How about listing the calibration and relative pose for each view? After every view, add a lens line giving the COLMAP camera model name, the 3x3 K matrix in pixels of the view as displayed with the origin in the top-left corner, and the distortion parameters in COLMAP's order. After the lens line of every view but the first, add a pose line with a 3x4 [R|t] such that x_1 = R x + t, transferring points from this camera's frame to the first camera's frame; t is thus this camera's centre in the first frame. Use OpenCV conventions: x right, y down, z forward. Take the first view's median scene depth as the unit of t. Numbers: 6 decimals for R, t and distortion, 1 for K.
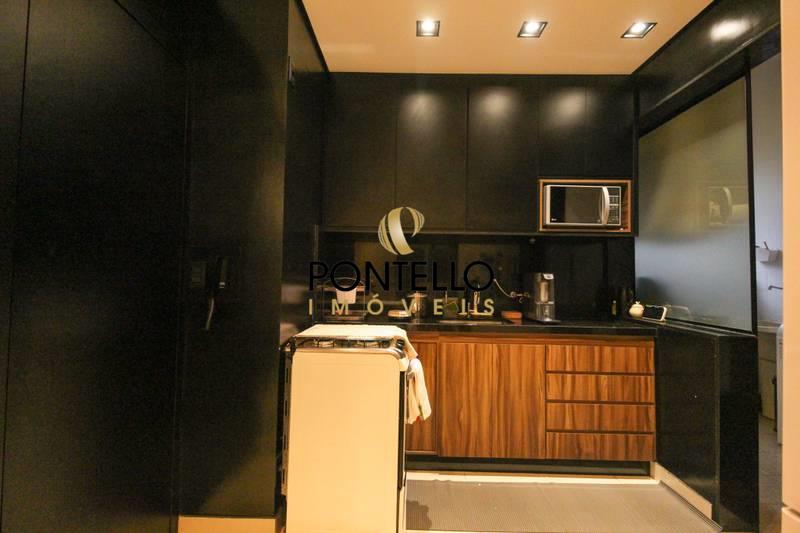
lens RADIAL K [[371.6, 0, 400.7], [0, 371.6, 264.1], [0, 0, 1]] dist [0.010686, -0.005645]
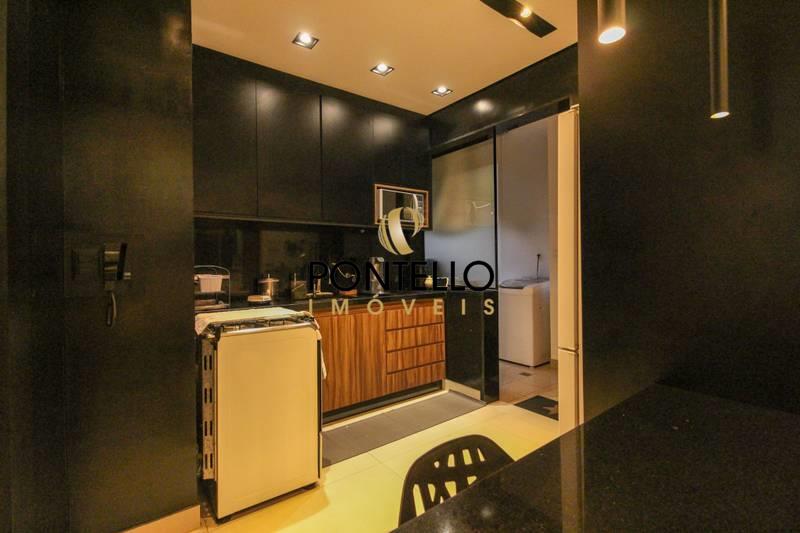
lens RADIAL K [[371.6, 0, 398.7], [0, 371.6, 263.0], [0, 0, 1]] dist [0.010686, -0.005645]
pose [[0.791572, -0.026303, 0.610509, -0.383569], [0.004152, 0.999282, 0.037670, -0.003402], [-0.611061, -0.027284, 0.791113, -0.076392]]
